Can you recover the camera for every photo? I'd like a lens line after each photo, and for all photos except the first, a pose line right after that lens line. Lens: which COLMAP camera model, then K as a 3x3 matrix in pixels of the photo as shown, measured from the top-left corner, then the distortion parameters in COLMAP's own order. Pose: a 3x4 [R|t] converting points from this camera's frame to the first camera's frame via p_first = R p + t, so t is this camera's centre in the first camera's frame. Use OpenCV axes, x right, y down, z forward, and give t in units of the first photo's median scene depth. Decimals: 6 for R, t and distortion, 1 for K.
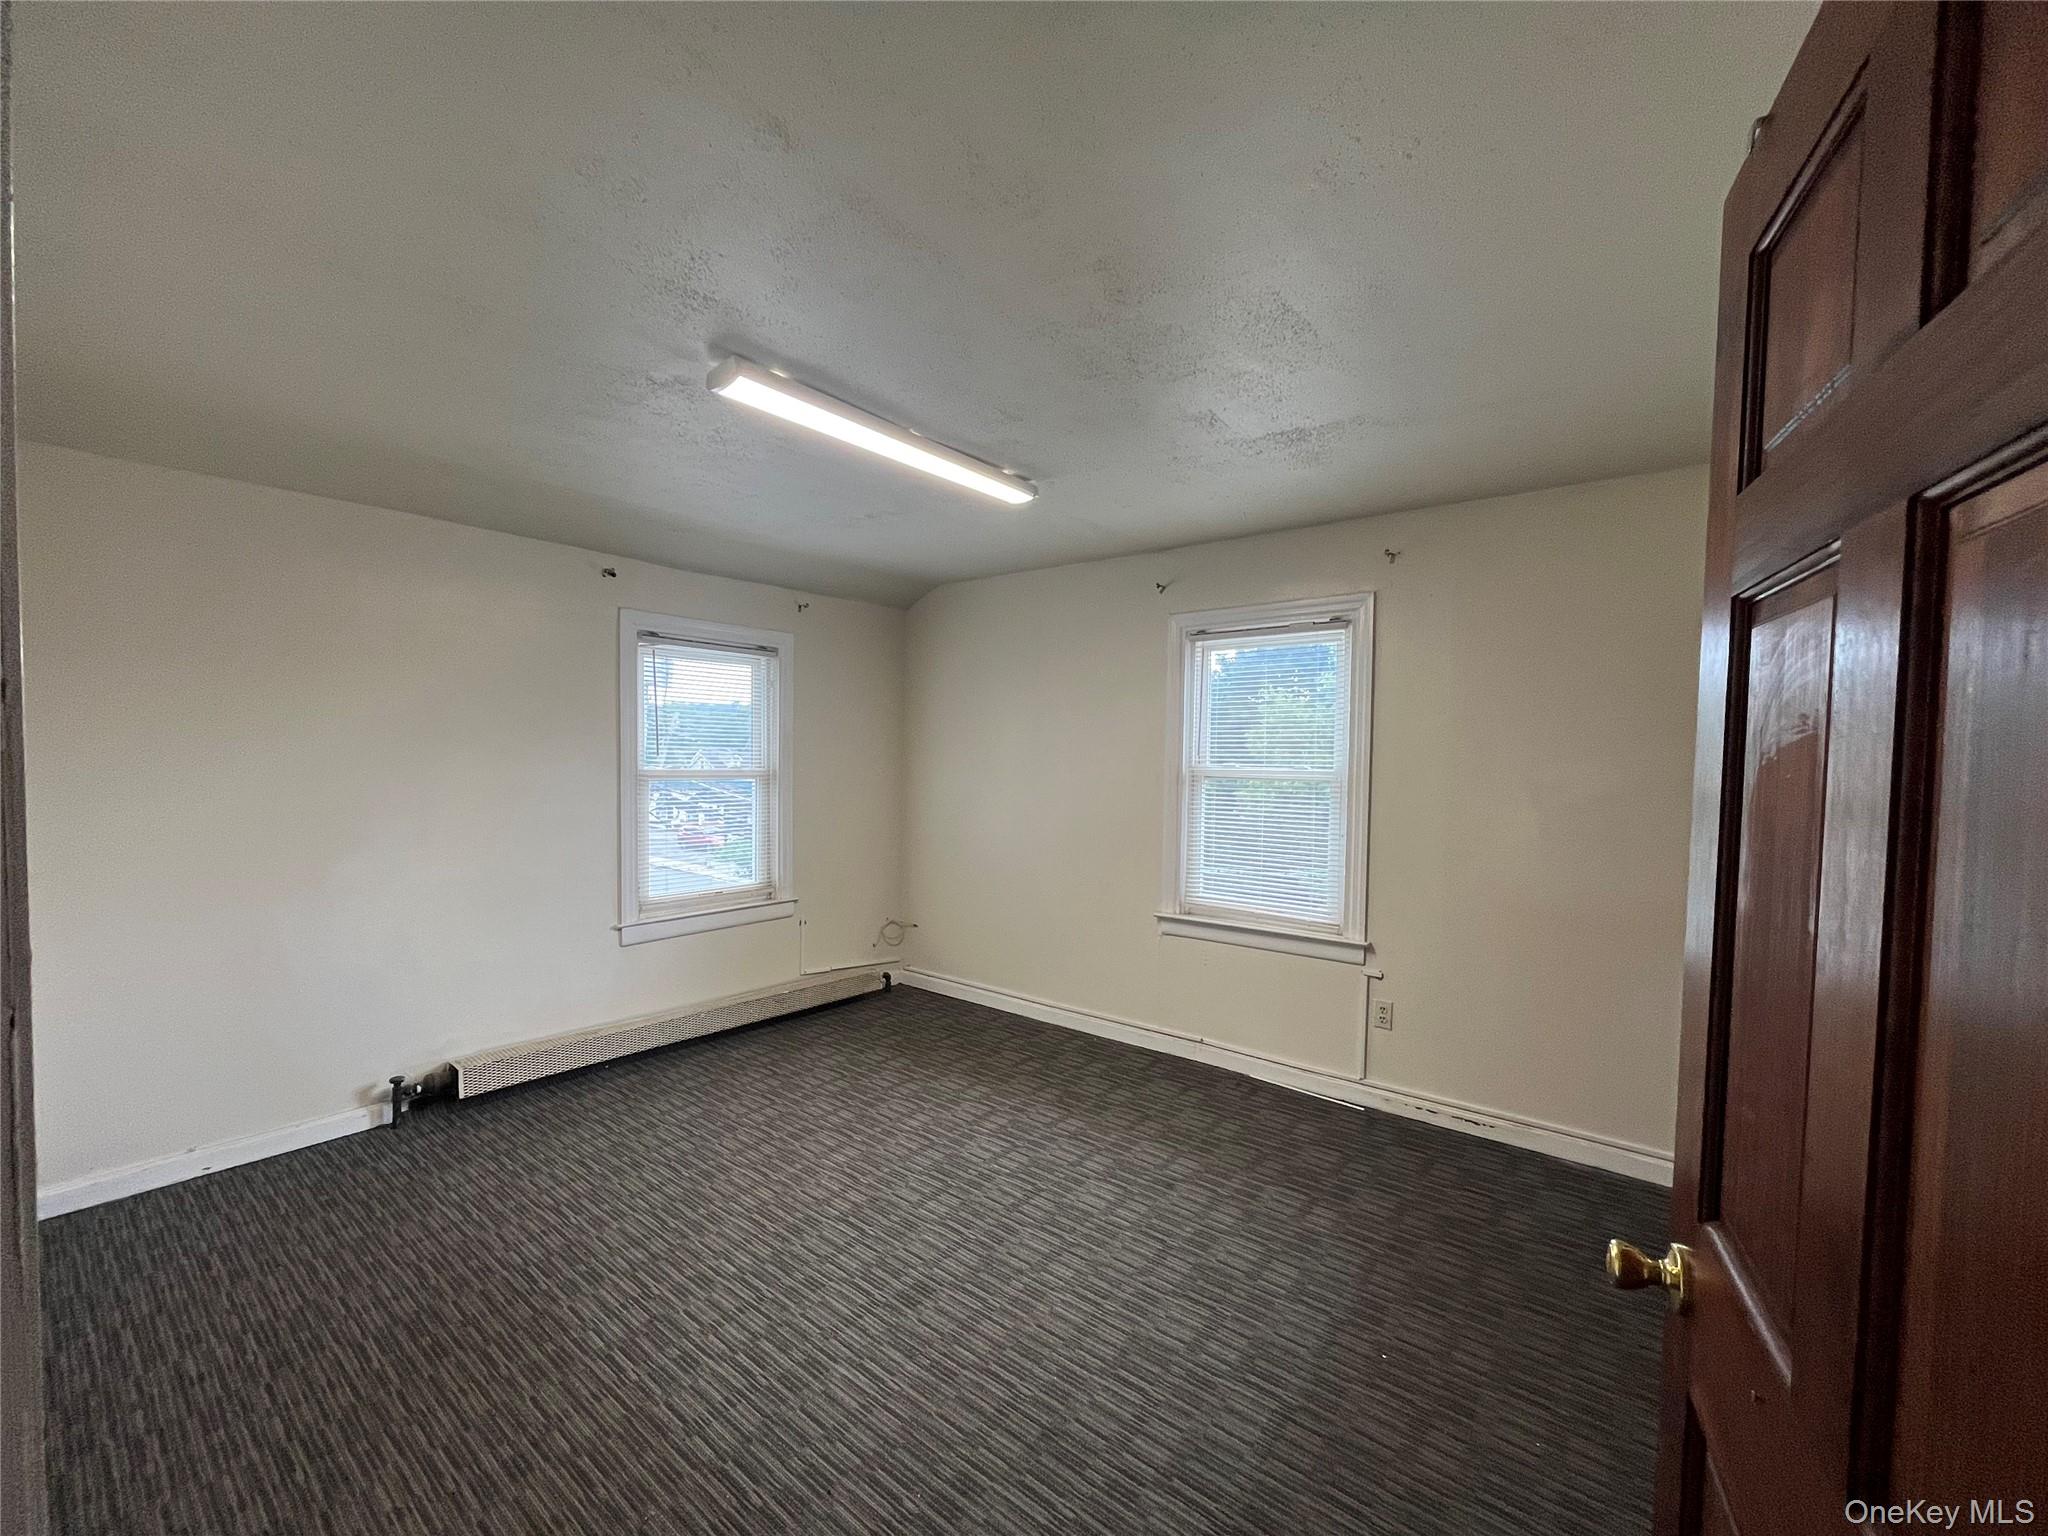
lens RADIAL K [[834.4, 0, 1021.2], [0, 834.4, 777.6], [0, 0, 1]] dist [-0.000775, -0.000442]
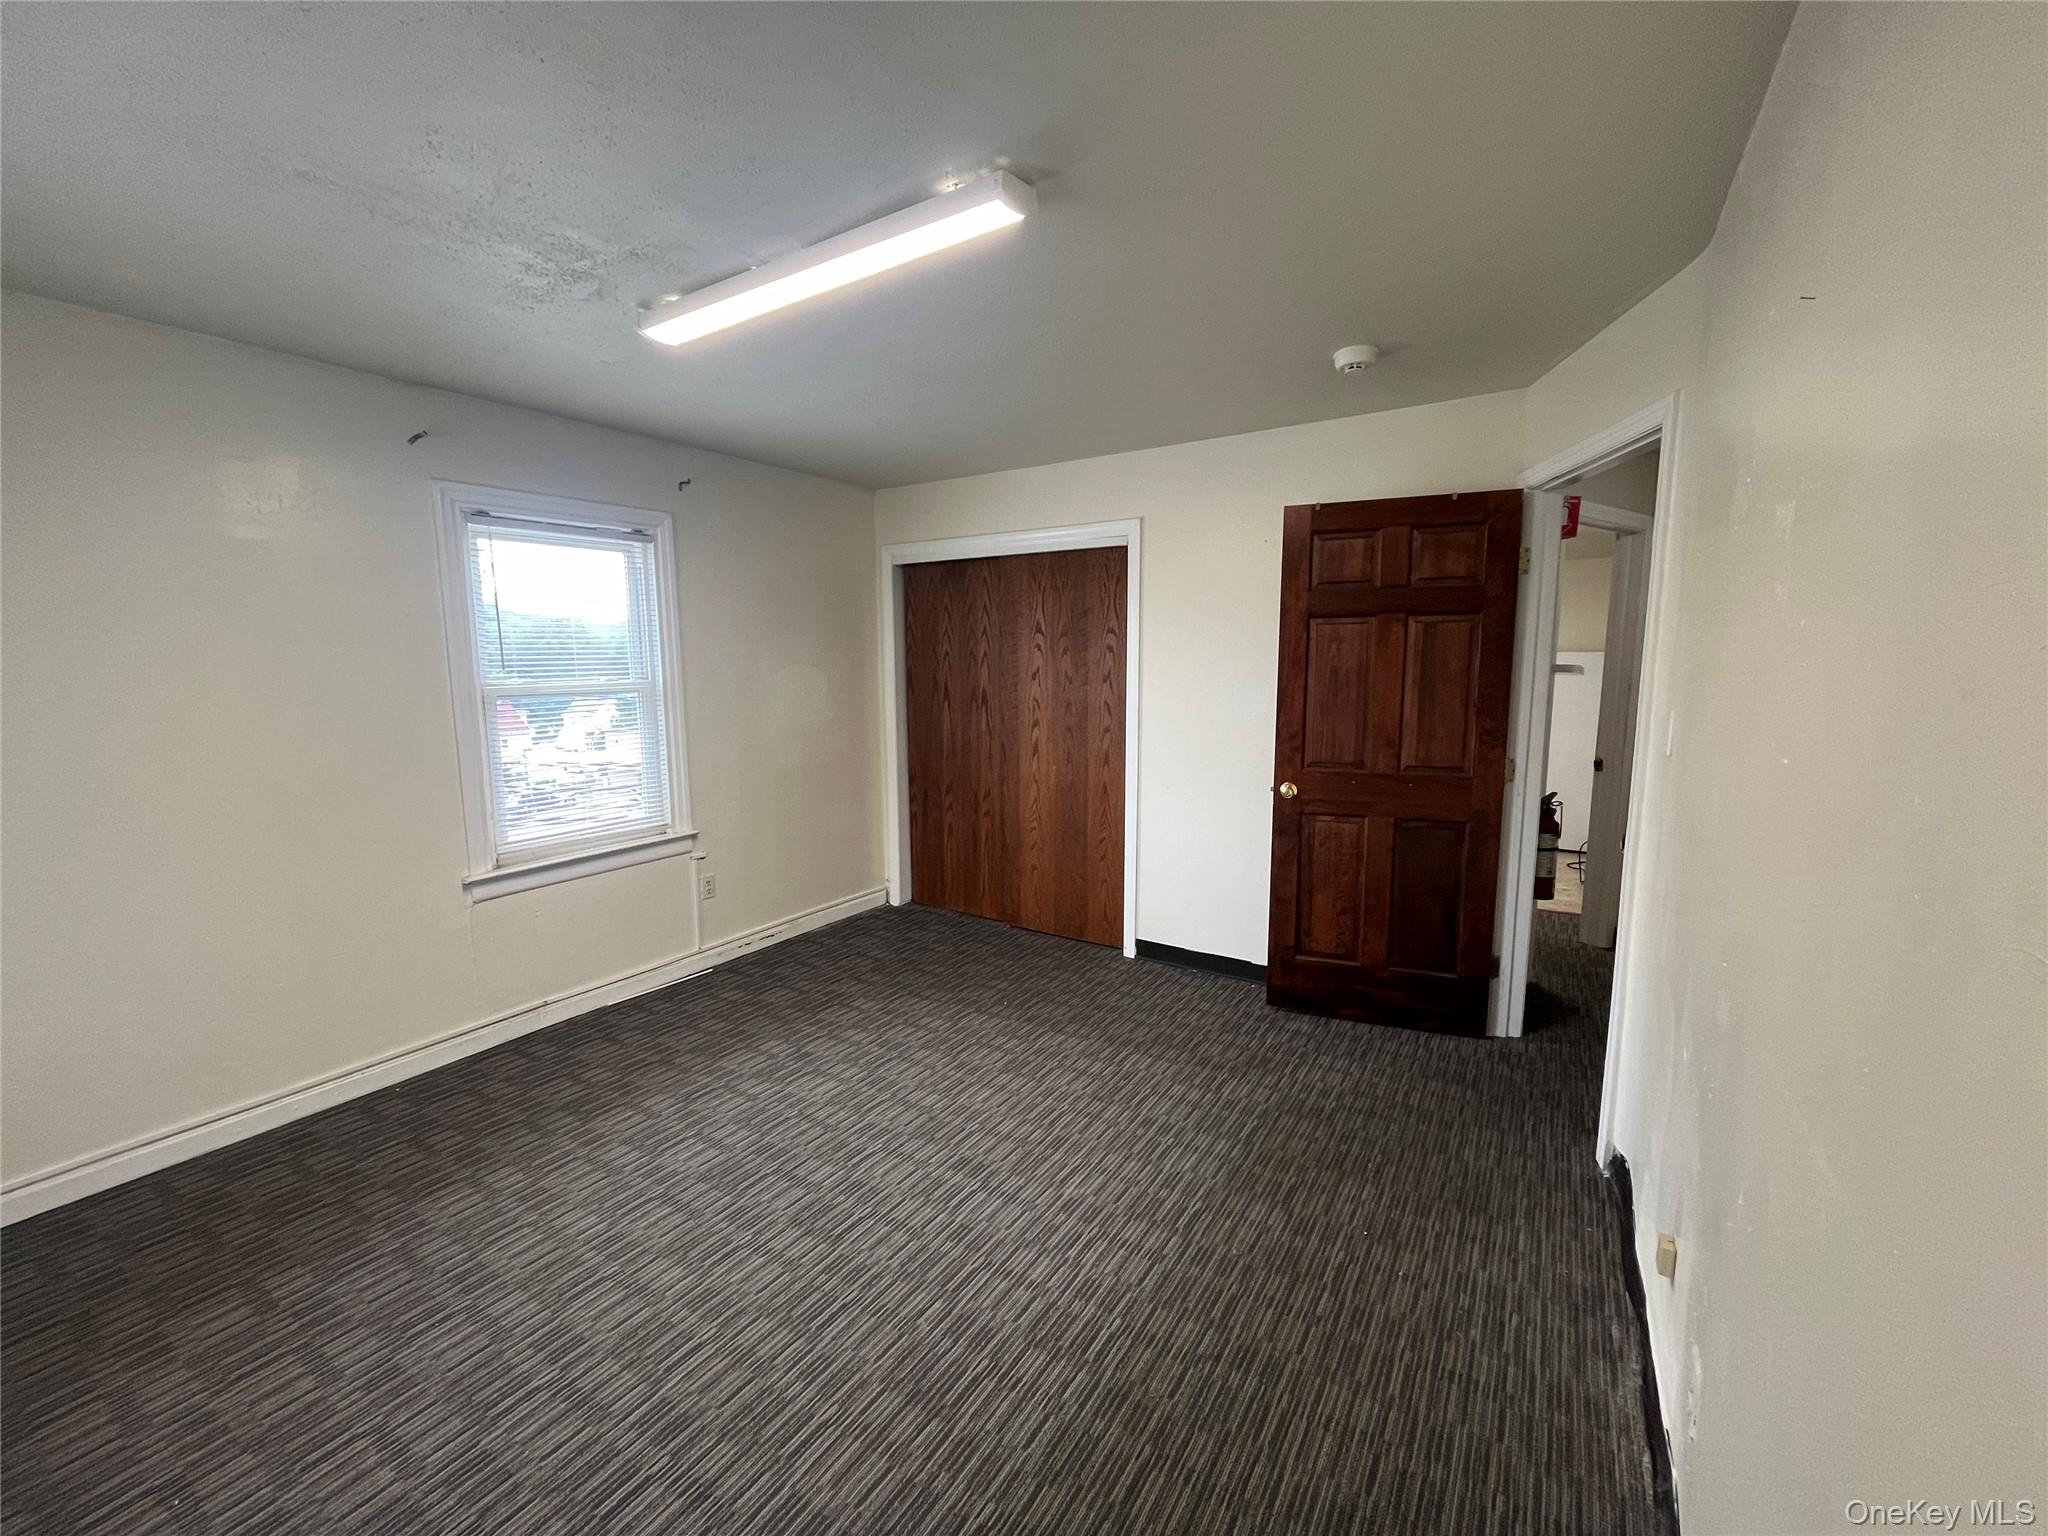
lens RADIAL K [[834.4, 0, 1021.2], [0, 834.4, 777.6], [0, 0, 1]] dist [-0.000775, -0.000442]
pose [[-0.100096, -0.148250, 0.983871, -0.803507], [0.045219, 0.987138, 0.153343, -0.030195], [-0.993950, 0.059838, -0.092105, 0.716386]]
